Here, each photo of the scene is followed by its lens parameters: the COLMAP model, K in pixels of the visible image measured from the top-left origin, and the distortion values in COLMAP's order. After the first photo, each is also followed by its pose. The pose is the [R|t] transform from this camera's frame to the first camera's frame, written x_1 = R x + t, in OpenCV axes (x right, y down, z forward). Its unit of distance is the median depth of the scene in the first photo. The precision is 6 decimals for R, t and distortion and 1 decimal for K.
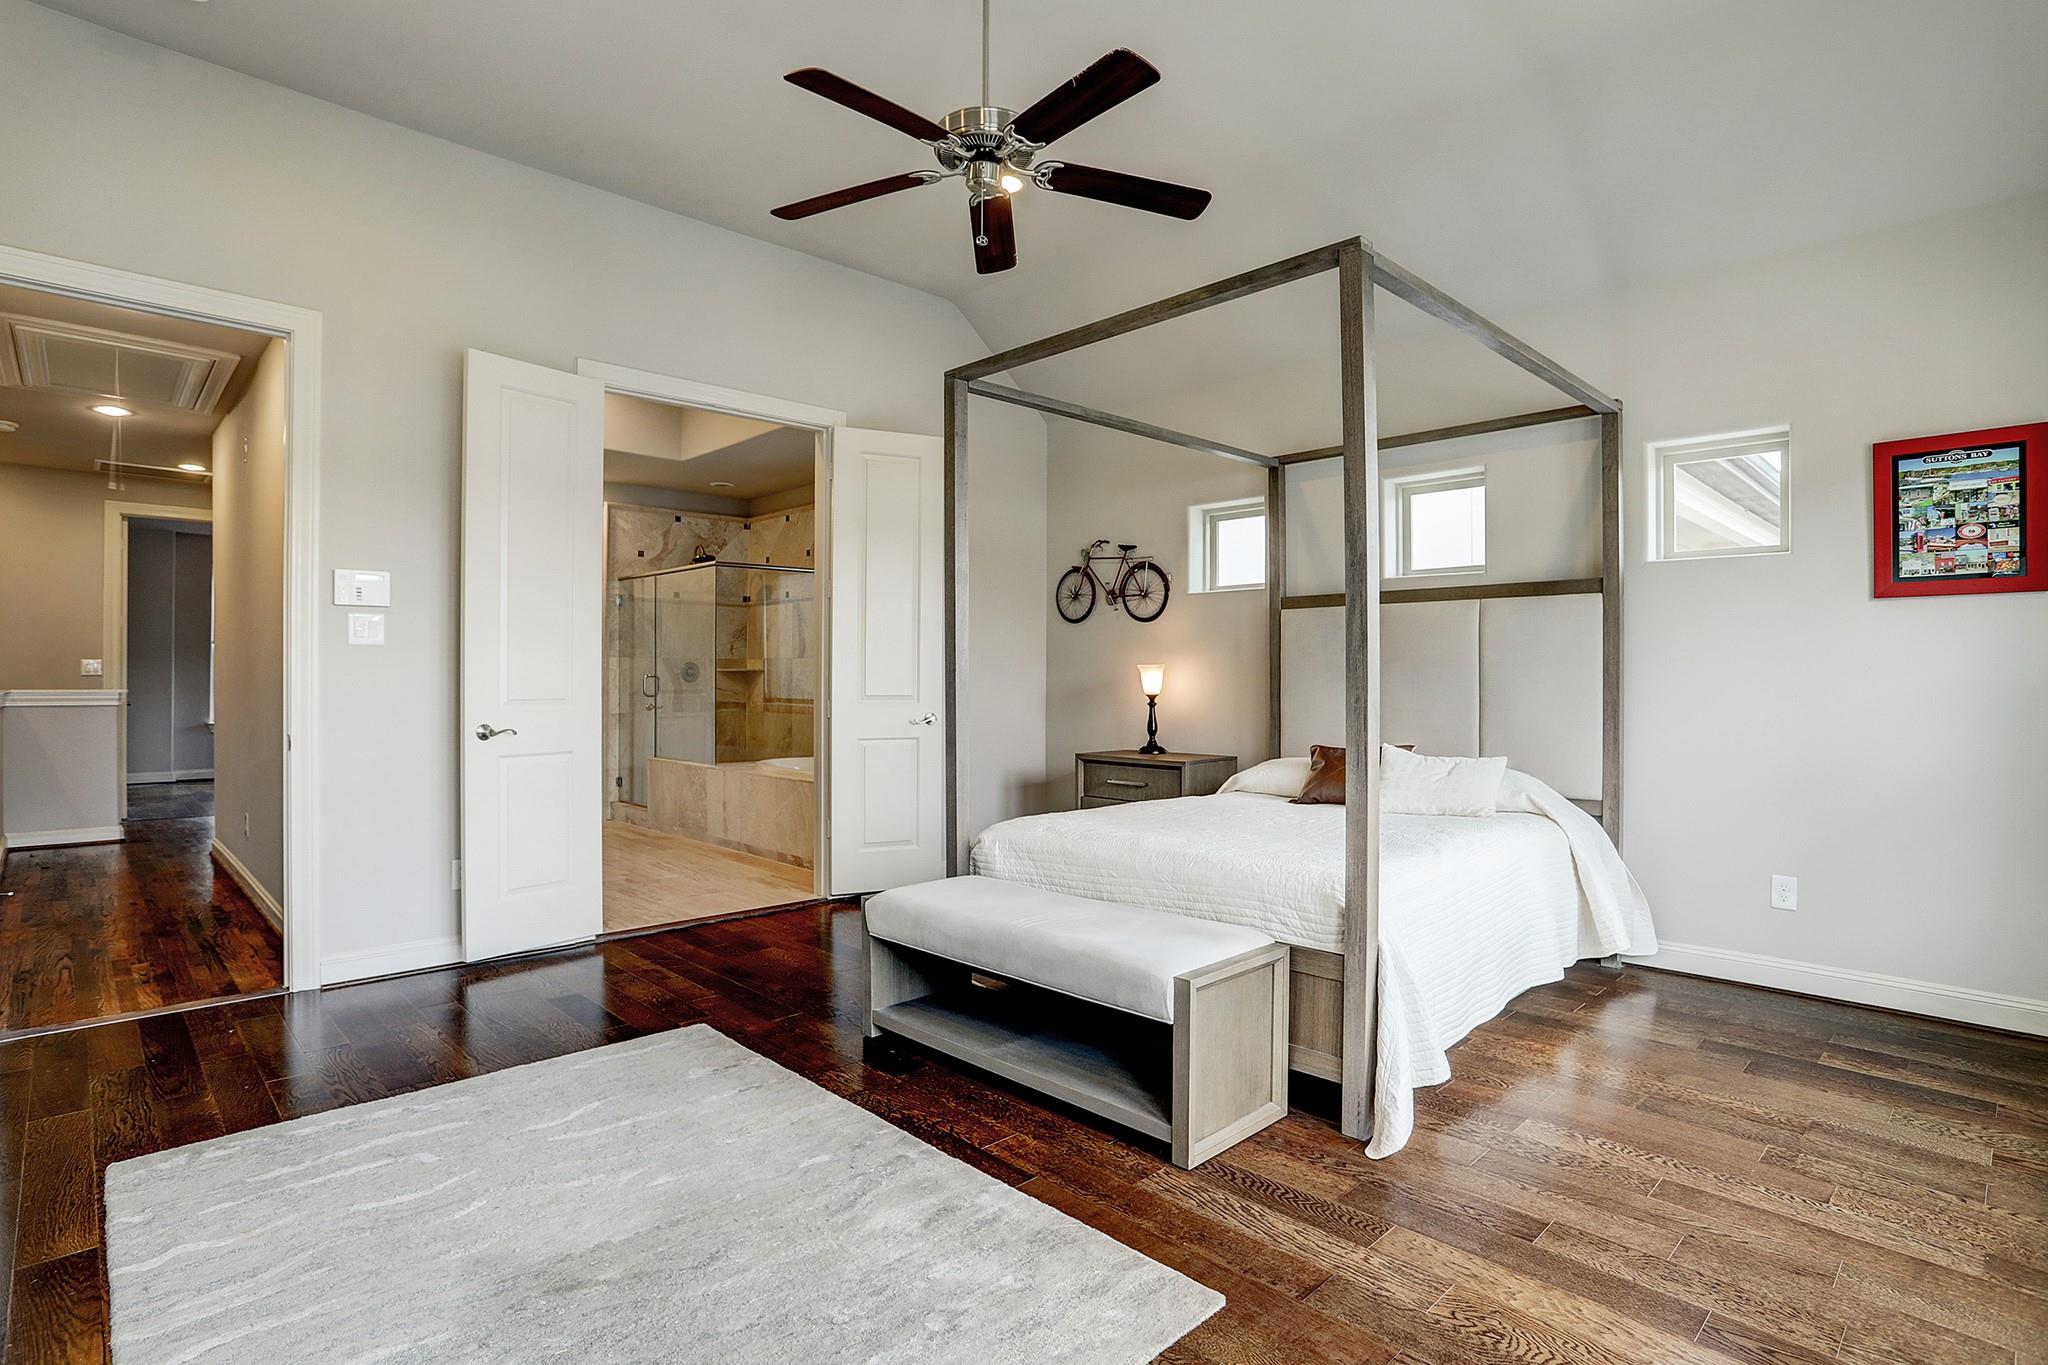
lens RADIAL K [[1036.9, 0, 1018.3], [0, 1036.9, 671.7], [0, 0, 1]] dist [-0.025981, 0.000351]
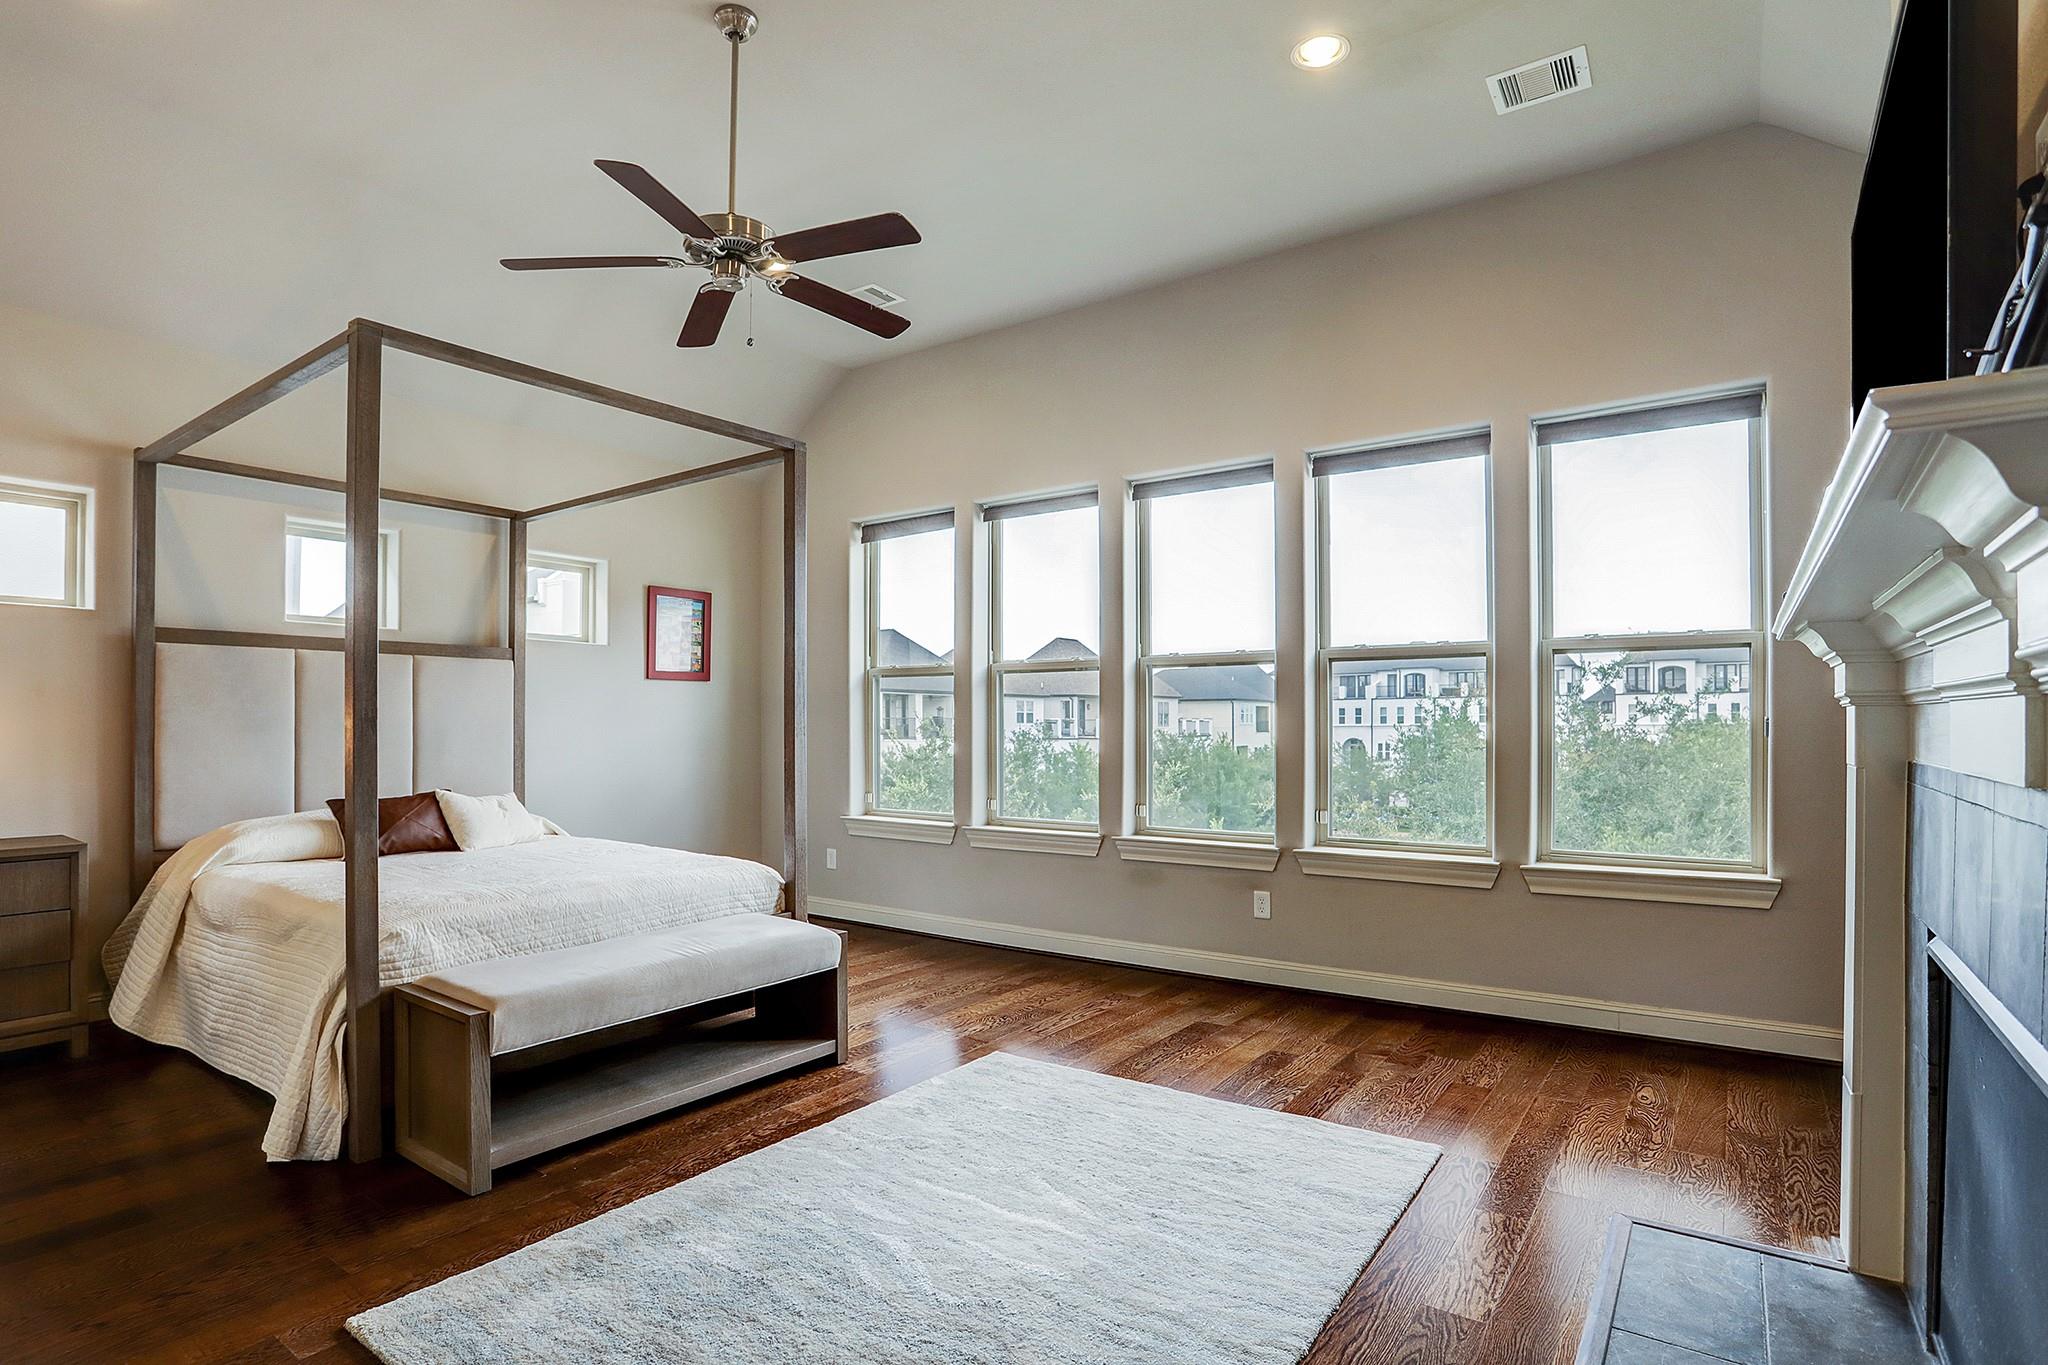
lens RADIAL K [[1021.0, 0, 1024.0], [0, 1021.0, 682.5], [0, 0, 1]] dist [0.001162, 0.000358]
pose [[-0.166226, 0.042382, 0.985176, -1.058544], [-0.001388, 0.999065, -0.043214, 0.006258], [-0.986087, -0.008551, -0.166012, 0.792794]]
